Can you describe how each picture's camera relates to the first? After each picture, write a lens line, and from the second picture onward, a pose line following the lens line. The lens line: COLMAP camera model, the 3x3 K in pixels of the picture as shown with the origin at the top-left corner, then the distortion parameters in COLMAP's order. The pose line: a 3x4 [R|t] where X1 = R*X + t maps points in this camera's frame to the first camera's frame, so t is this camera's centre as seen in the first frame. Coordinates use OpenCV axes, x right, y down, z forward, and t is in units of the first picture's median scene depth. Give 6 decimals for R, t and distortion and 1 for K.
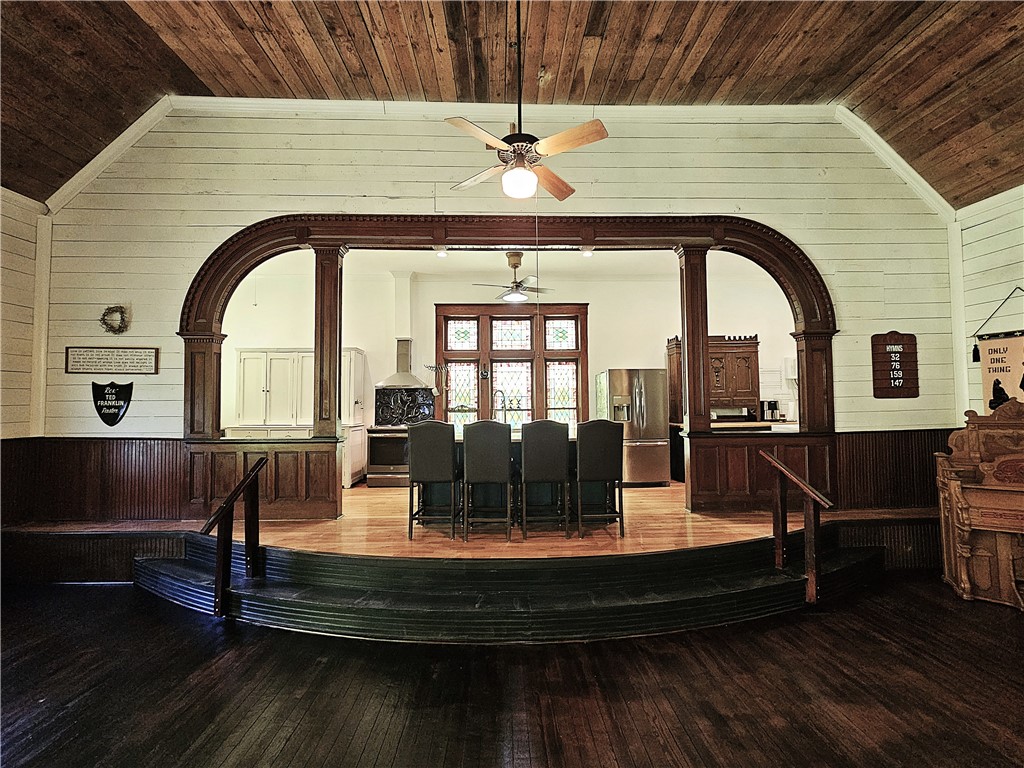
lens RADIAL K [[421.3, 0, 510.4], [0, 421.3, 384.3], [0, 0, 1]] dist [-0.008718, 0.001773]
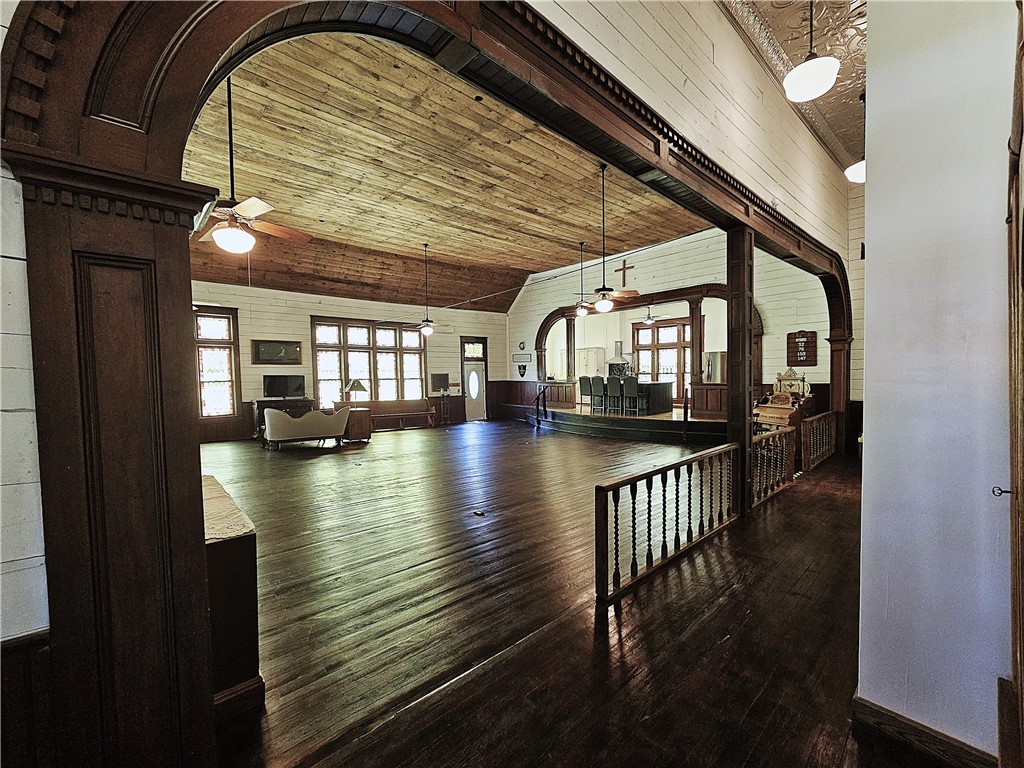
lens RADIAL K [[421.3, 0, 516.1], [0, 421.3, 381.1], [0, 0, 1]] dist [-0.008718, 0.001773]
pose [[0.649508, 0.014835, -0.760210, 1.529131], [0.038036, 0.997924, 0.051971, -0.047912], [0.759403, -0.062671, 0.647595, -1.187444]]
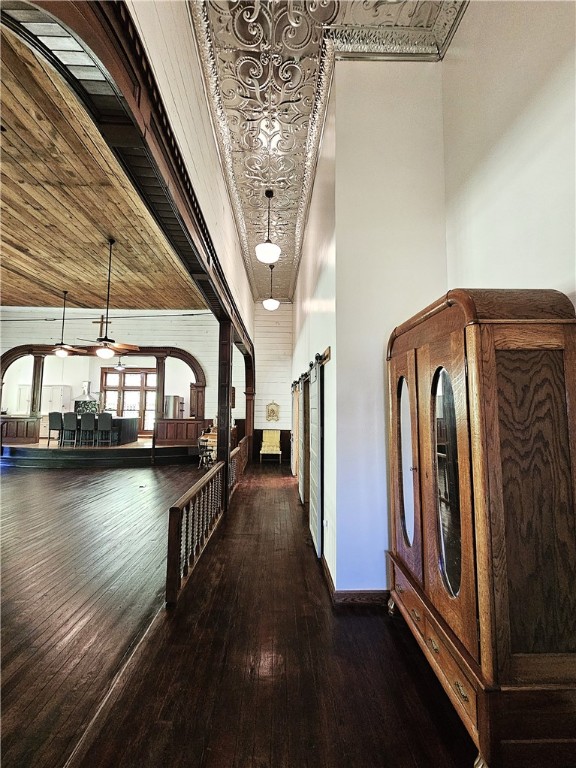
lens RADIAL K [[316.0, 0, 292.8], [0, 316.0, 379.6], [0, 0, 1]] dist [-0.008718, 0.001773]
pose [[0.999783, 0.020285, 0.004719, 1.388666], [-0.020006, 0.998392, -0.053038, -0.060069], [-0.005788, 0.052933, 0.998581, -1.268703]]
